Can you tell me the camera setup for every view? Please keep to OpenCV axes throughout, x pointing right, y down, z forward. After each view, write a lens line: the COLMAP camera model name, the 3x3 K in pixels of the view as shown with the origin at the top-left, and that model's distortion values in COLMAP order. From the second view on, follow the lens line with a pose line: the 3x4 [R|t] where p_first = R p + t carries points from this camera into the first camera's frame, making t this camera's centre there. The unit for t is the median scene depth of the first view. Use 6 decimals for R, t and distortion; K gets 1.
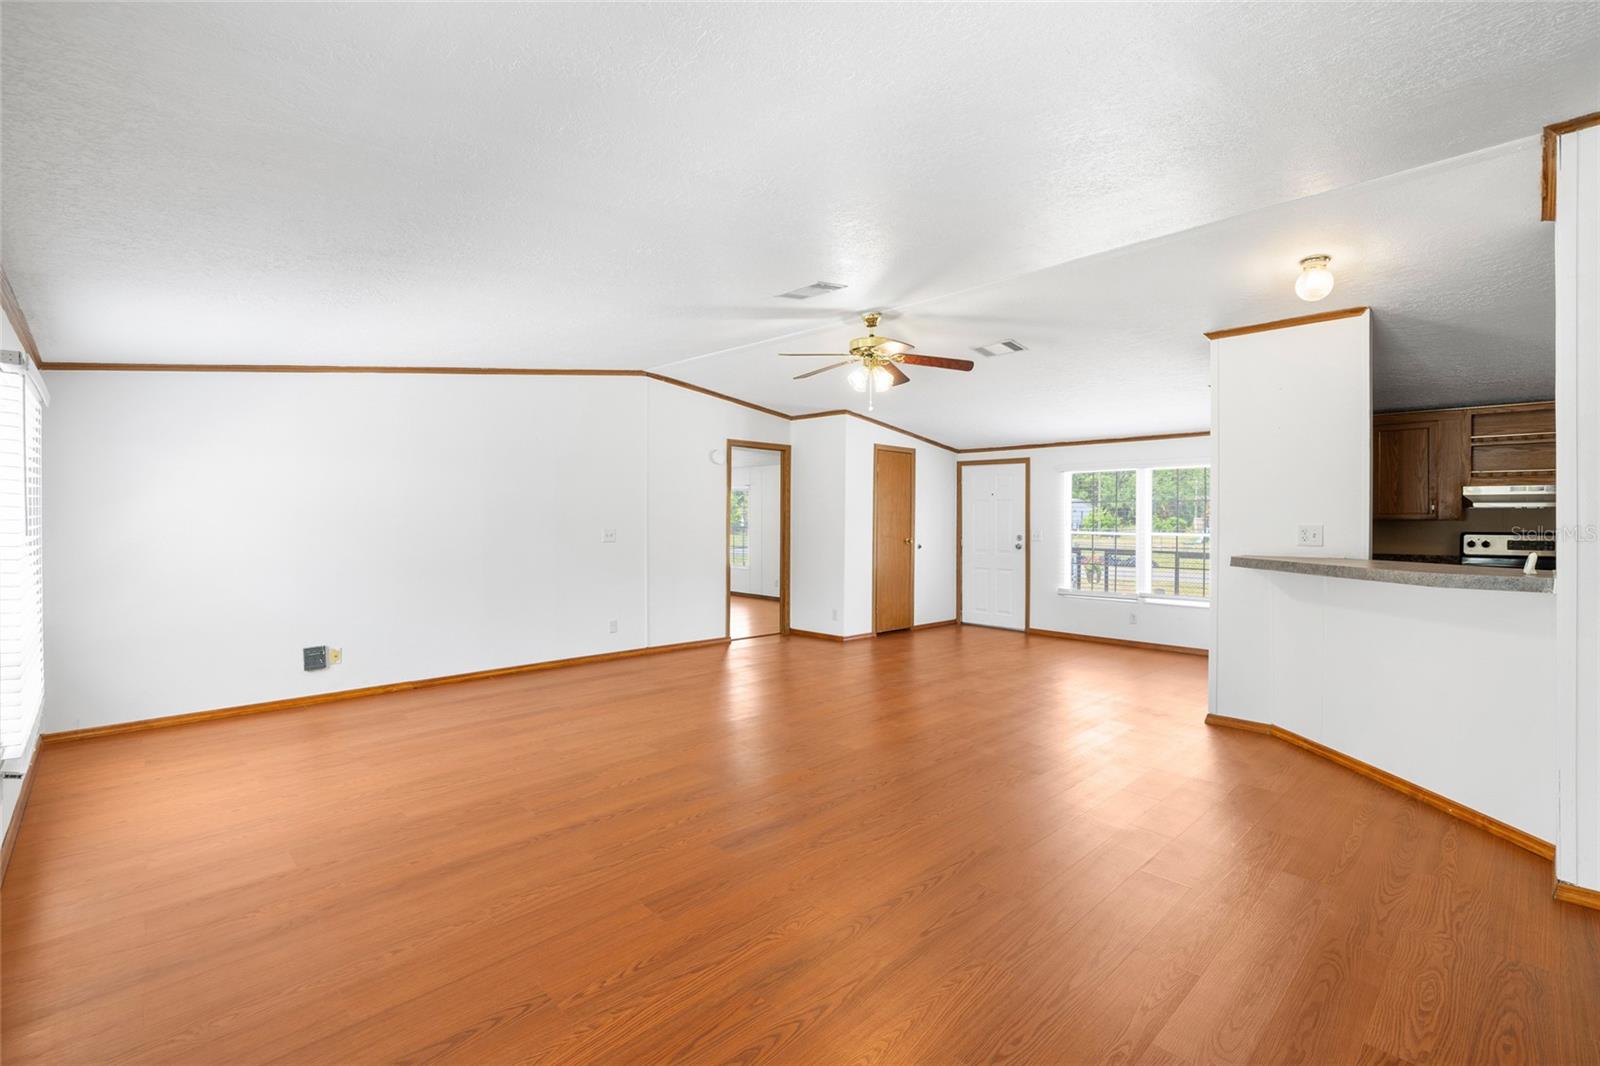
lens RADIAL K [[723.8, 0, 796.9], [0, 723.8, 531.5], [0, 0, 1]] dist [-0.004973, 0.001518]
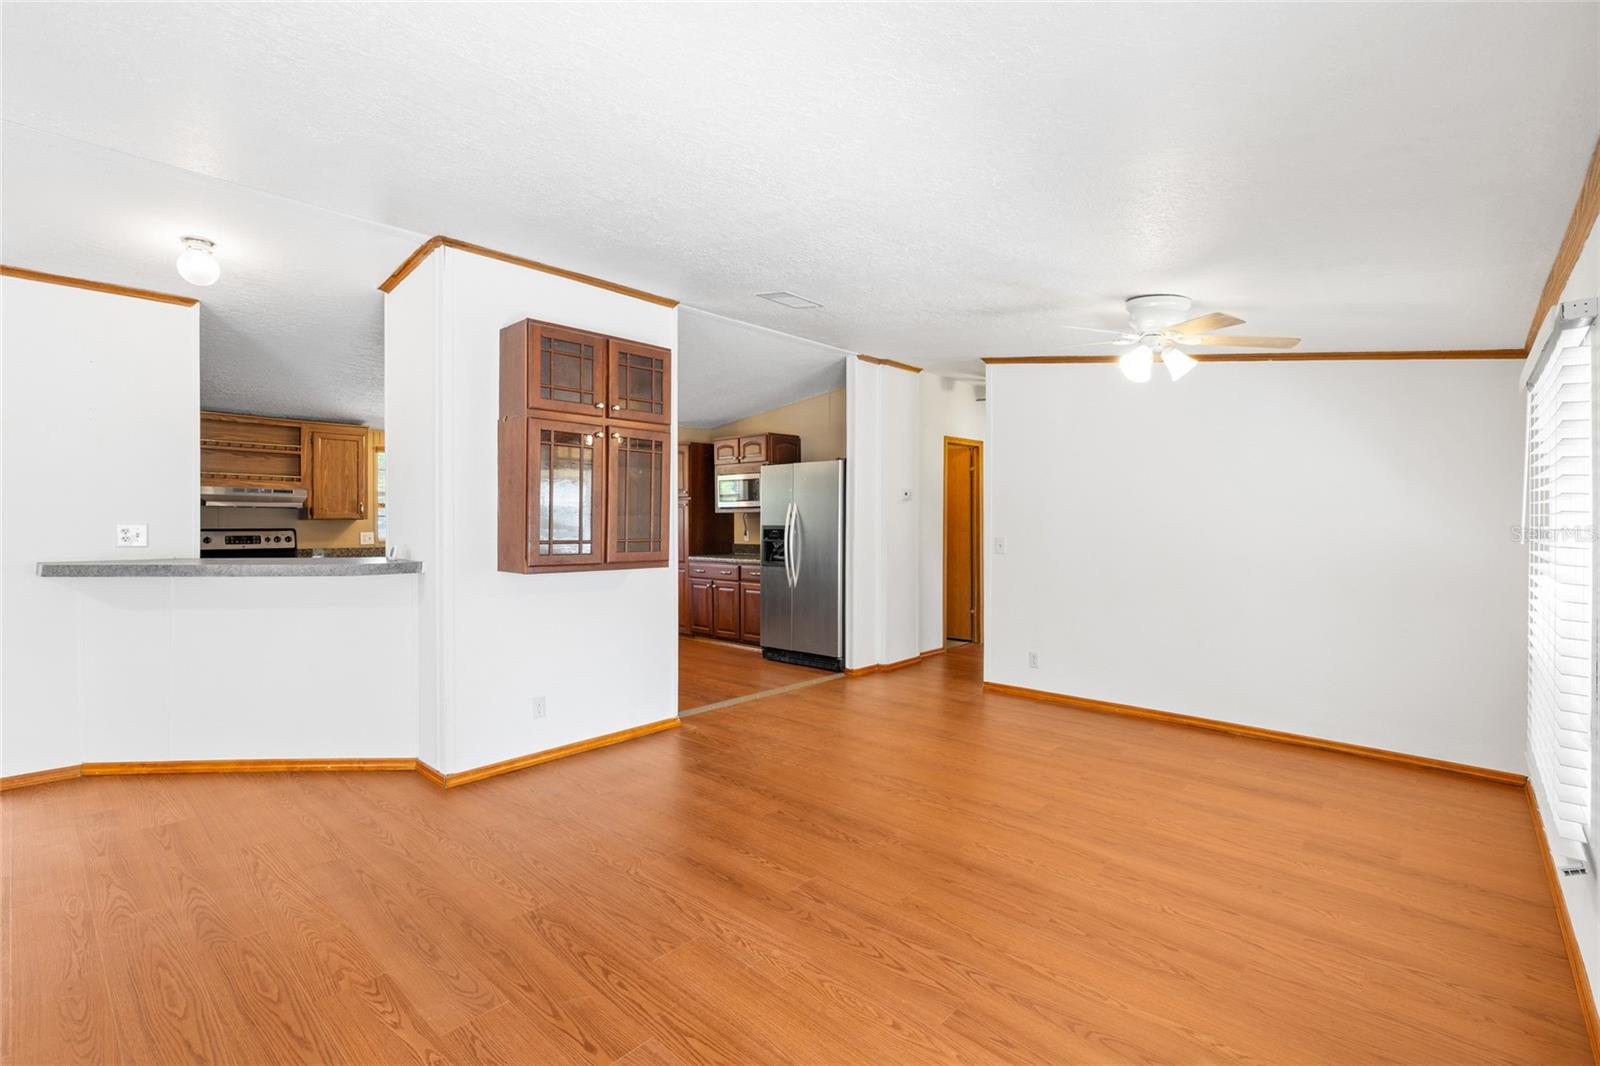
lens RADIAL K [[723.8, 0, 806.6], [0, 723.8, 524.3], [0, 0, 1]] dist [-0.004973, 0.001518]
pose [[-0.080776, -0.004820, 0.996721, -0.192809], [0.012017, 0.999911, 0.005809, -0.001932], [-0.996660, 0.012446, -0.080711, 0.195933]]
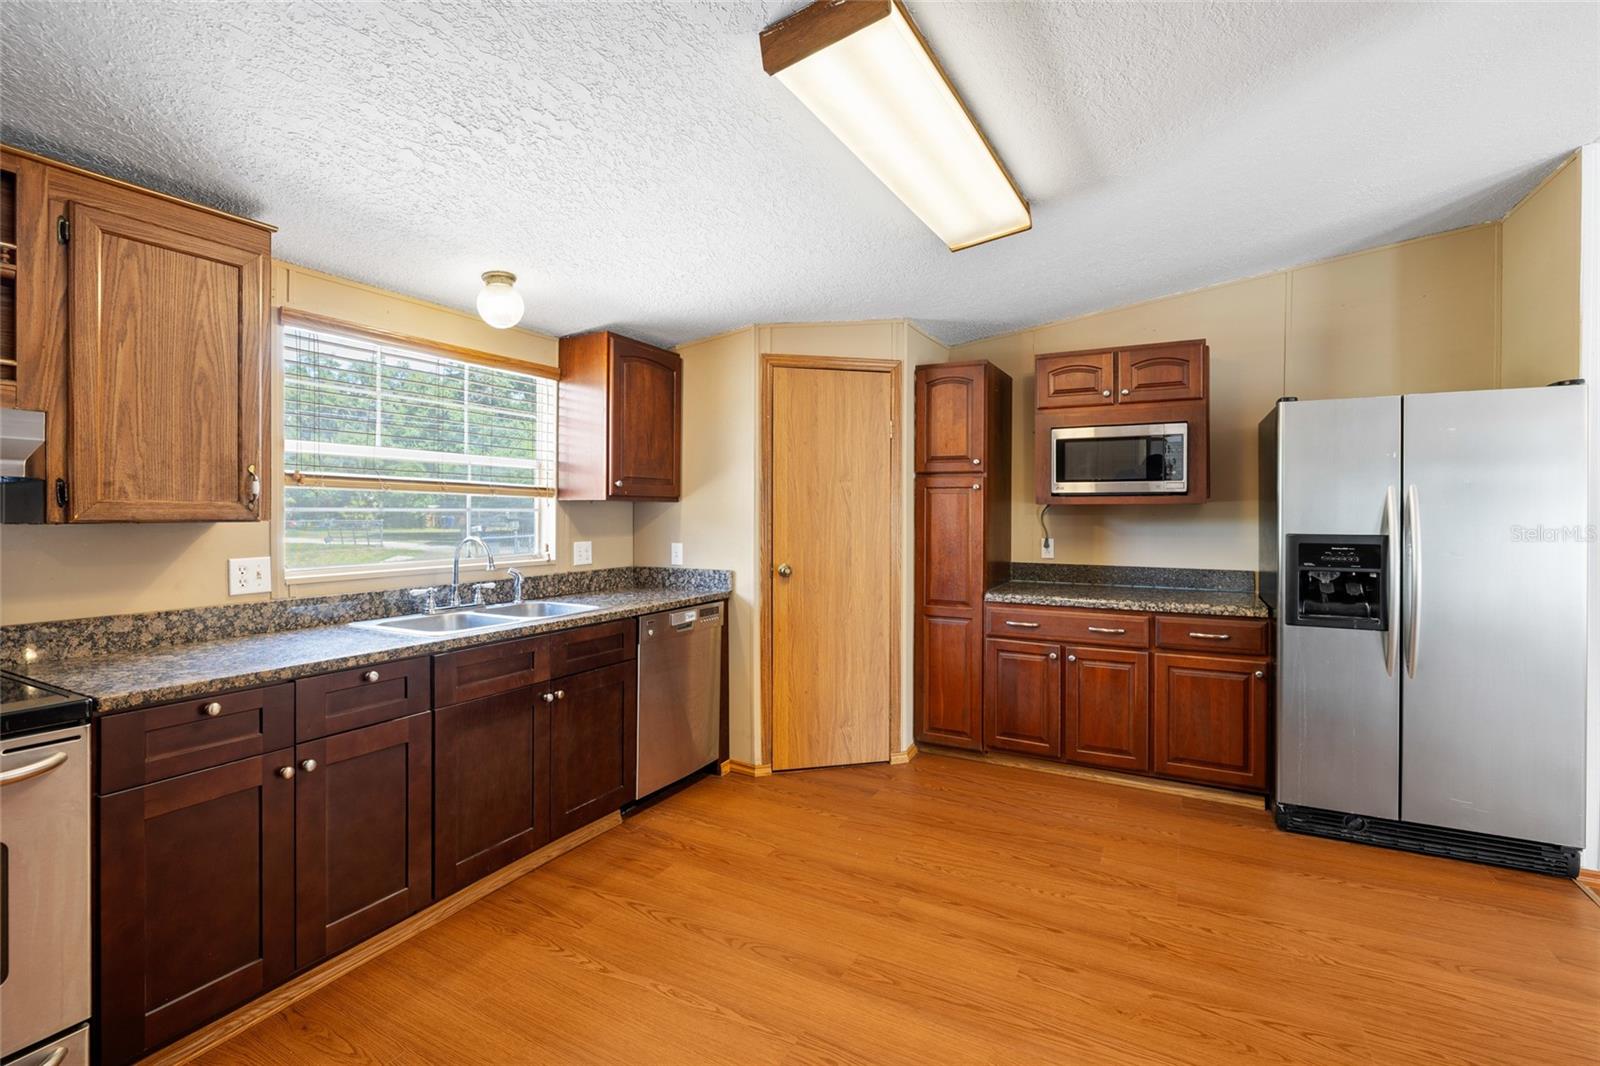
lens RADIAL K [[723.8, 0, 795.6], [0, 723.8, 516.2], [0, 0, 1]] dist [-0.004973, 0.001518]
pose [[-0.319336, -0.007968, 0.947608, 0.657739], [0.008903, 0.999895, 0.011408, -0.016646], [-0.947600, 0.012079, -0.319232, 0.710885]]
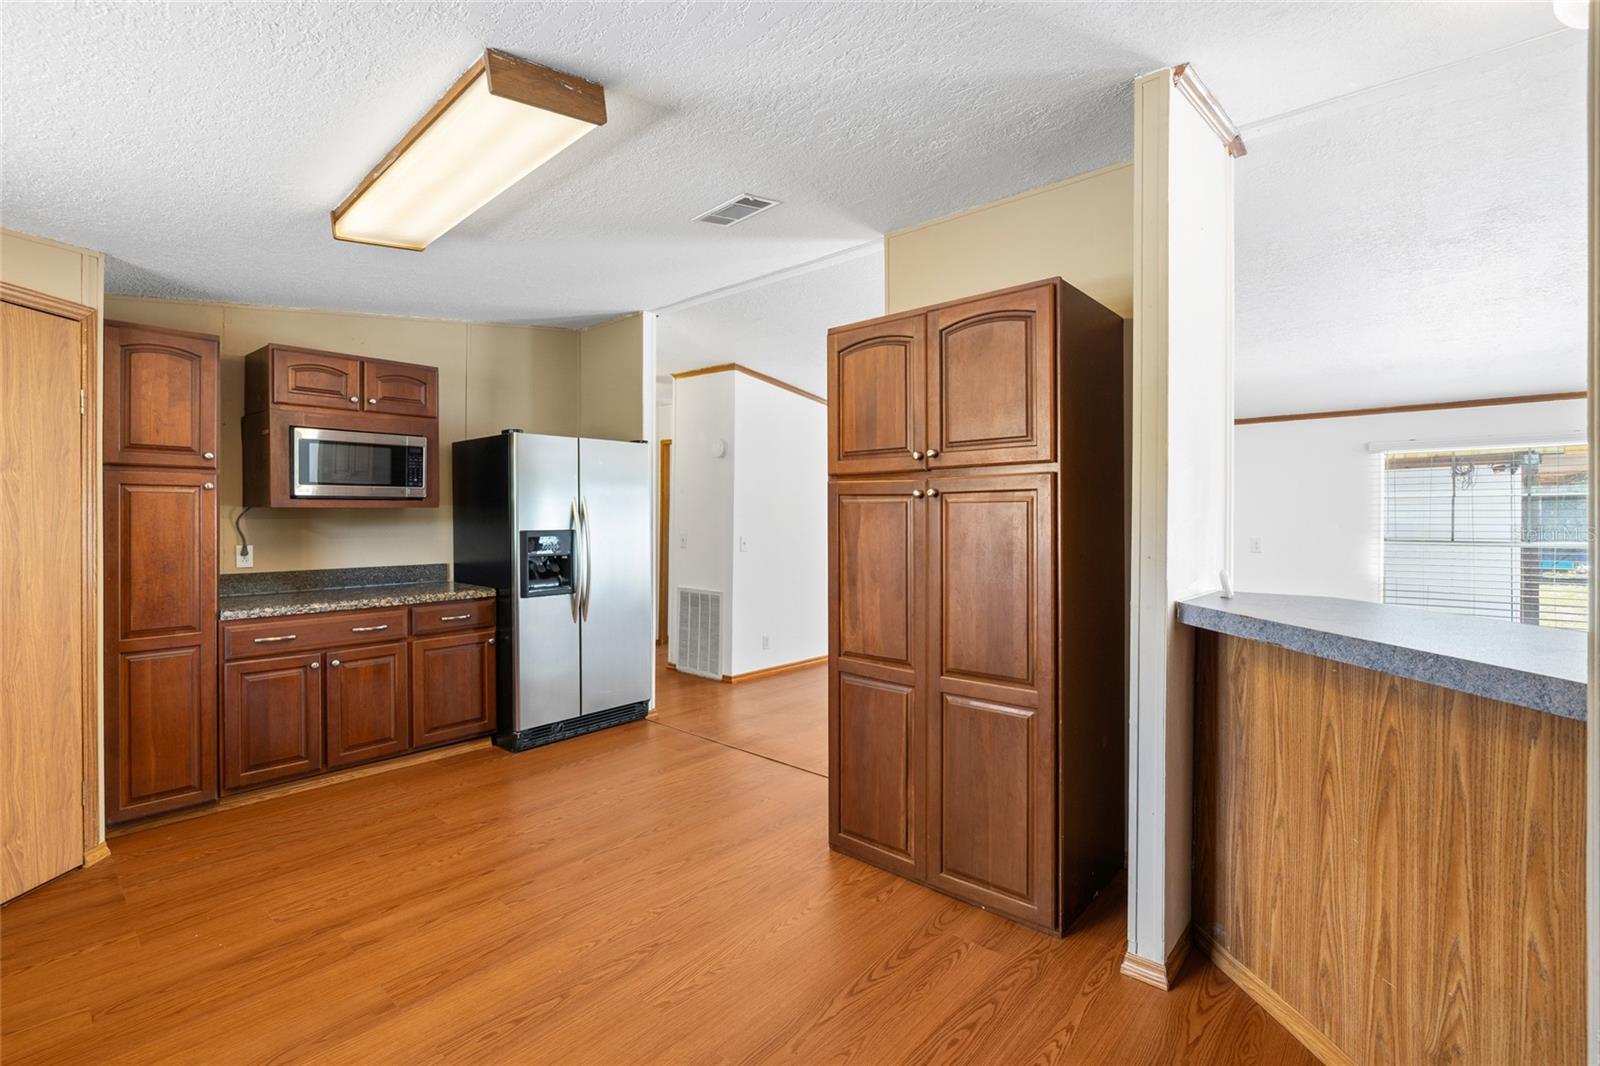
lens RADIAL K [[723.8, 0, 800.5], [0, 723.8, 518.4], [0, 0, 1]] dist [-0.004973, 0.001518]
pose [[-0.995281, 0.001674, -0.097024, 0.847517], [0.000025, 0.999856, 0.016999, -0.019026], [0.097038, 0.016916, -0.995137, 0.950893]]
